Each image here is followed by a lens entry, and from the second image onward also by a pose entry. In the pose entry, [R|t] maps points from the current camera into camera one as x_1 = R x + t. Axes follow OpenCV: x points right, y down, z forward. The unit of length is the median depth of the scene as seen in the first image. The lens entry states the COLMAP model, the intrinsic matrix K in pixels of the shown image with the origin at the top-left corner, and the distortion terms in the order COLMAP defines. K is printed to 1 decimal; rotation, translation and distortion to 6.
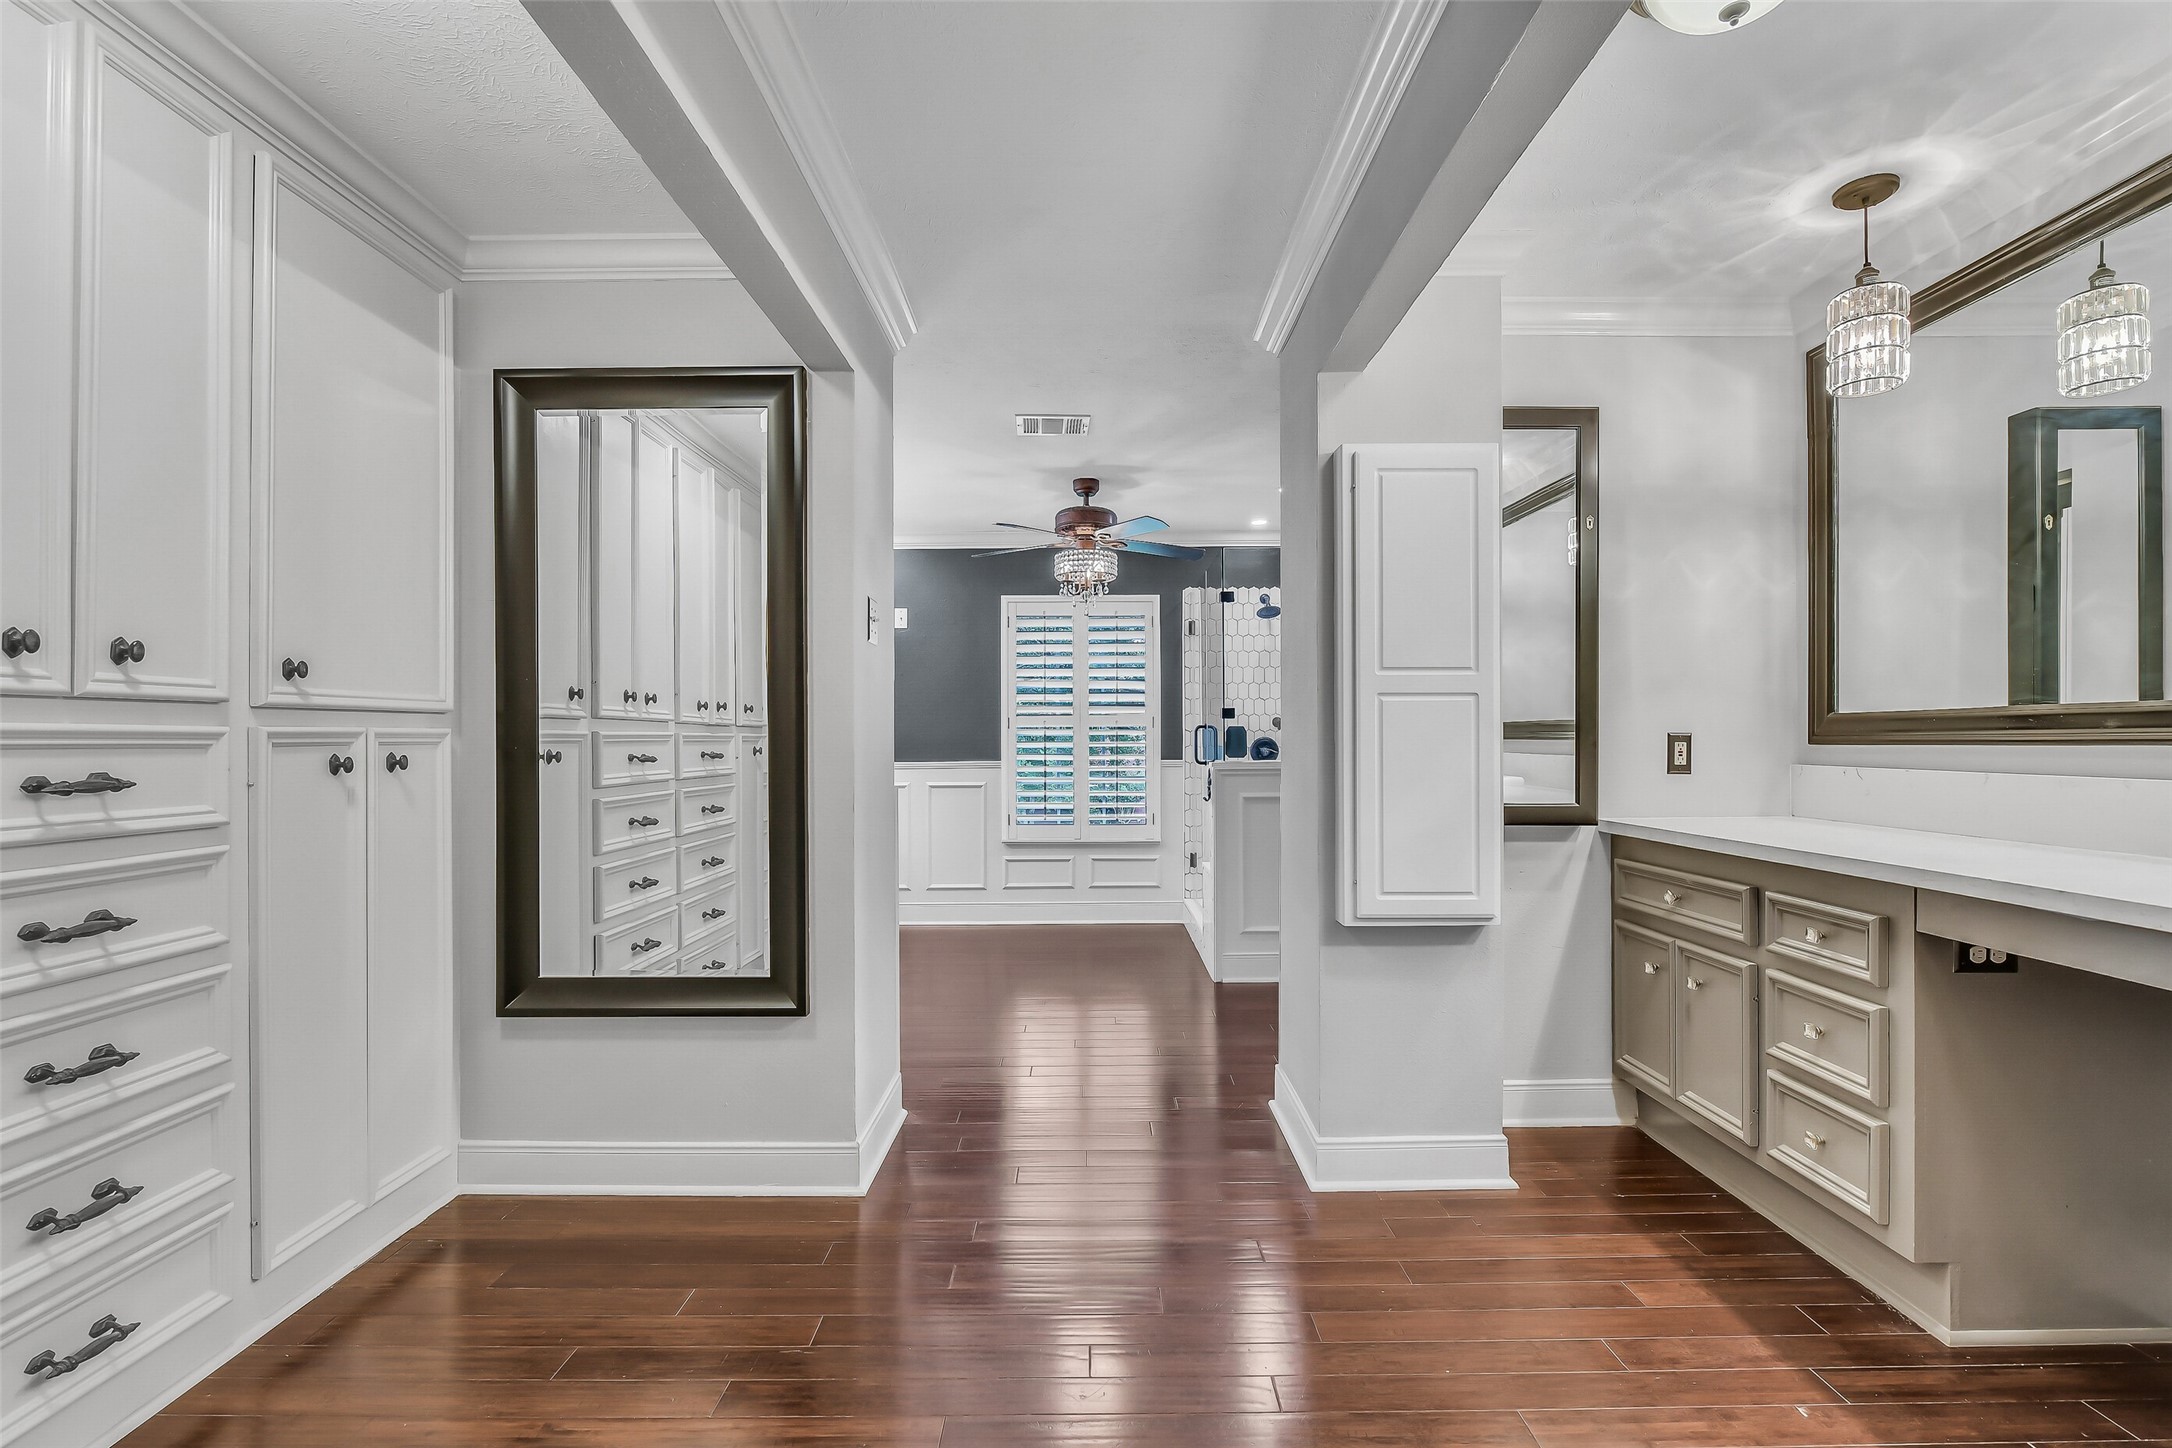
lens RADIAL K [[868.0, 0, 1038.5], [0, 868.0, 727.3], [0, 0, 1]] dist [-0.004195, -0.001448]
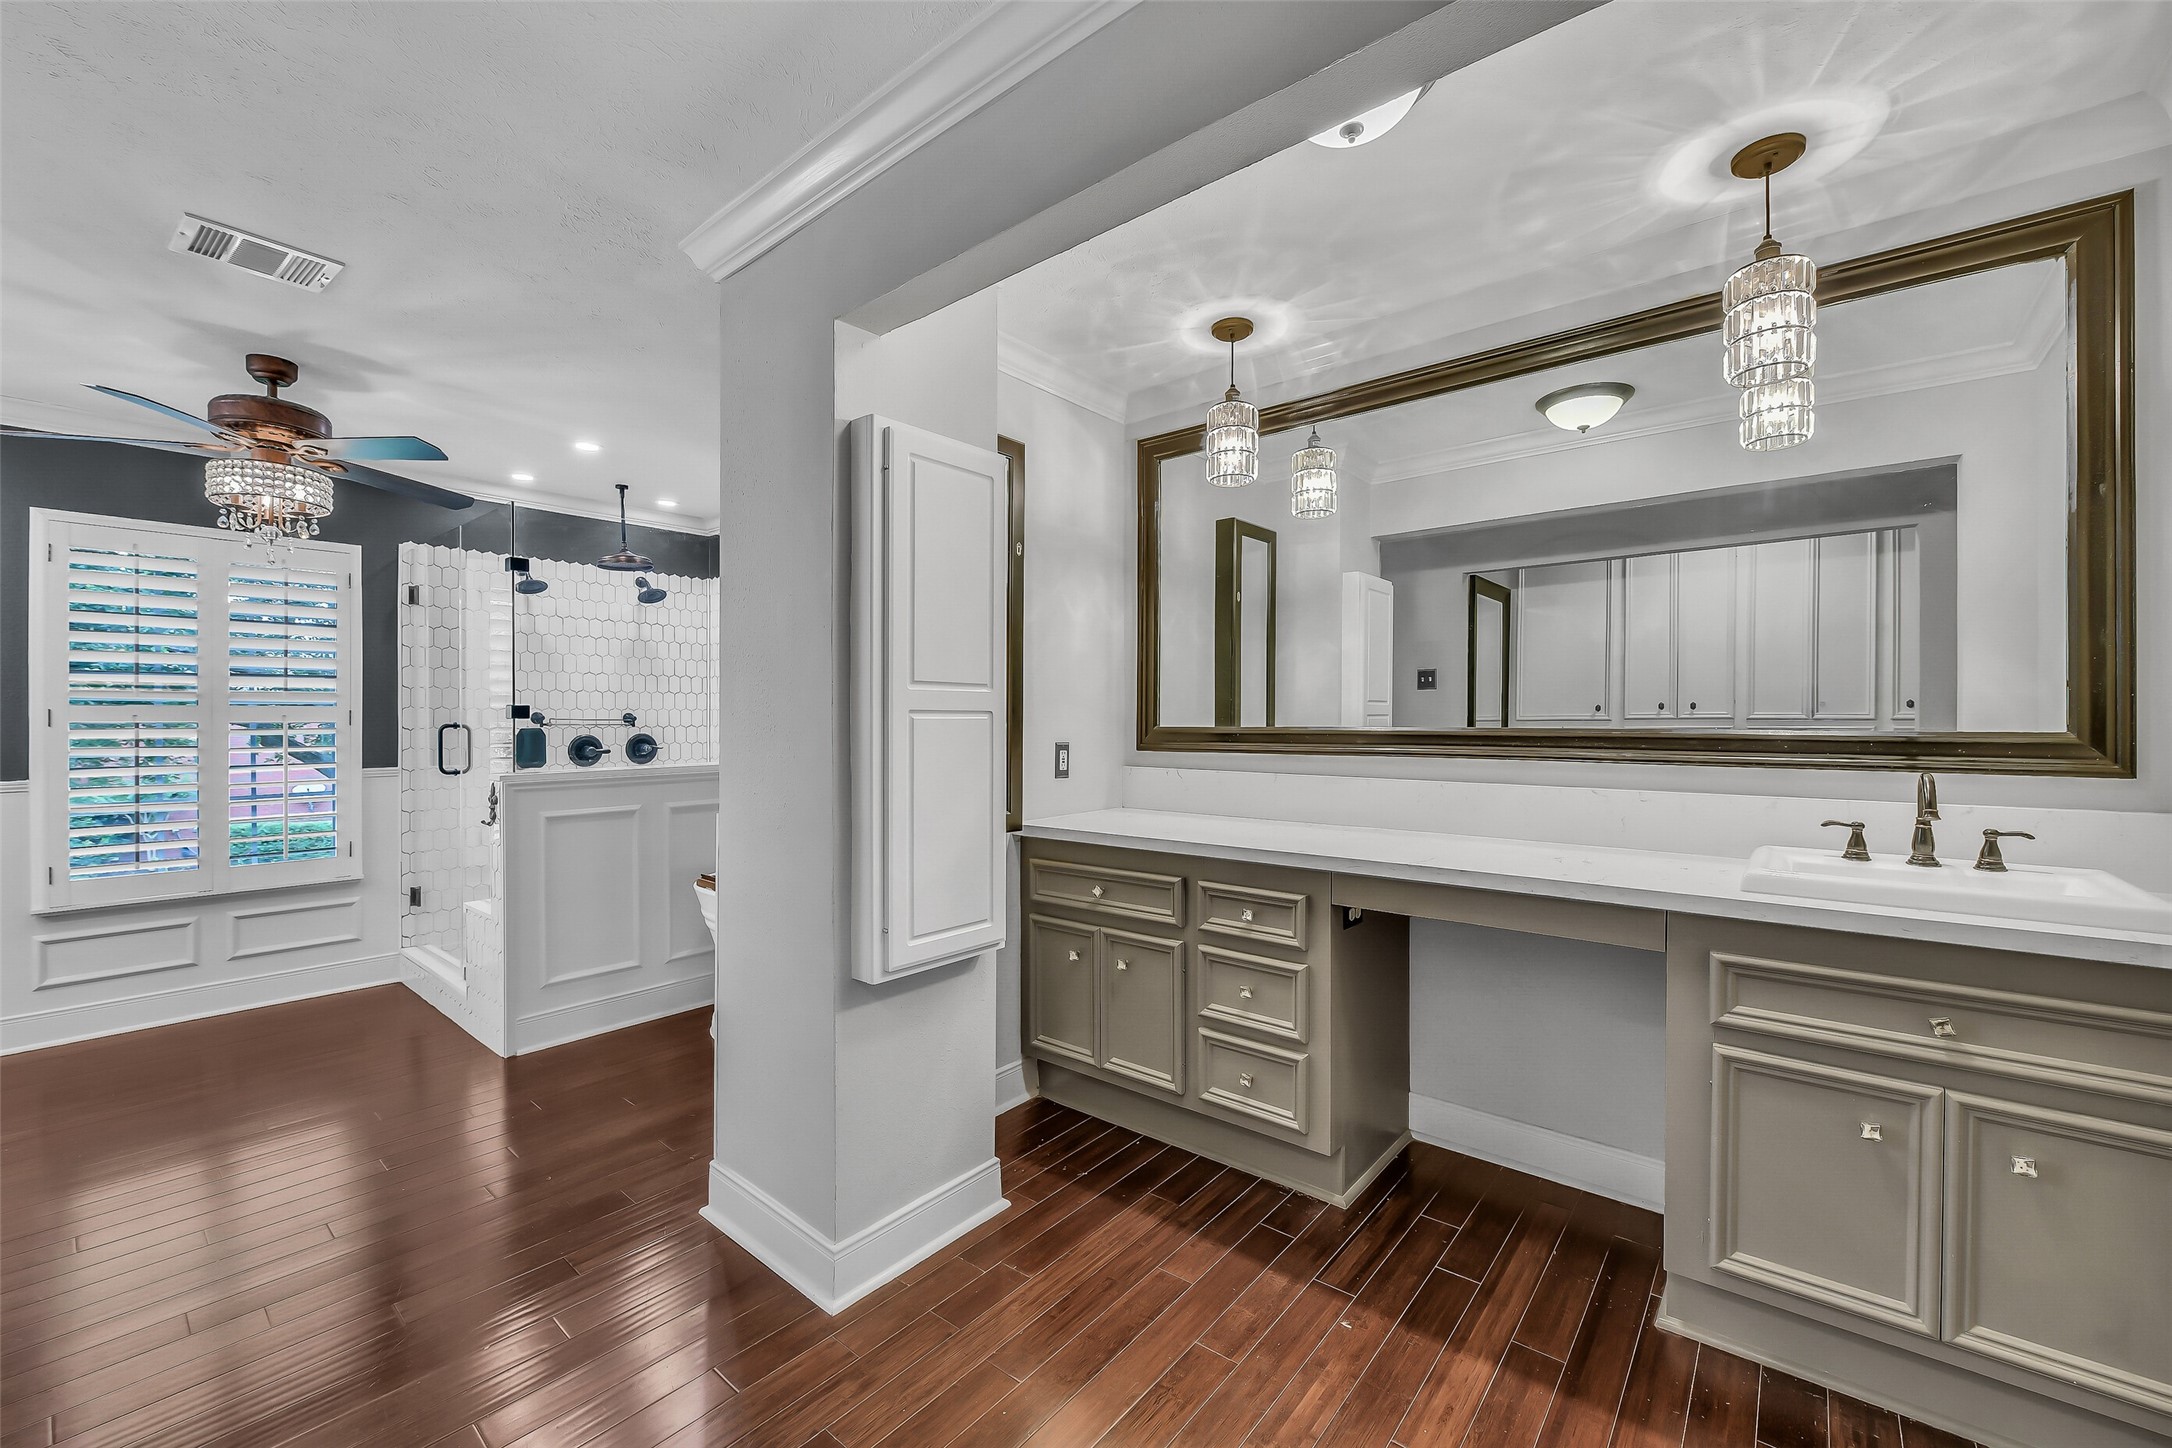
lens RADIAL K [[868.0, 0, 1092.2], [0, 868.0, 723.0], [0, 0, 1]] dist [-0.004195, -0.001448]
pose [[0.642490, 0.001127, 0.766294, -0.145432], [-0.003288, 0.999994, 0.001286, -0.025690], [-0.766287, -0.003346, 0.642489, 0.268988]]
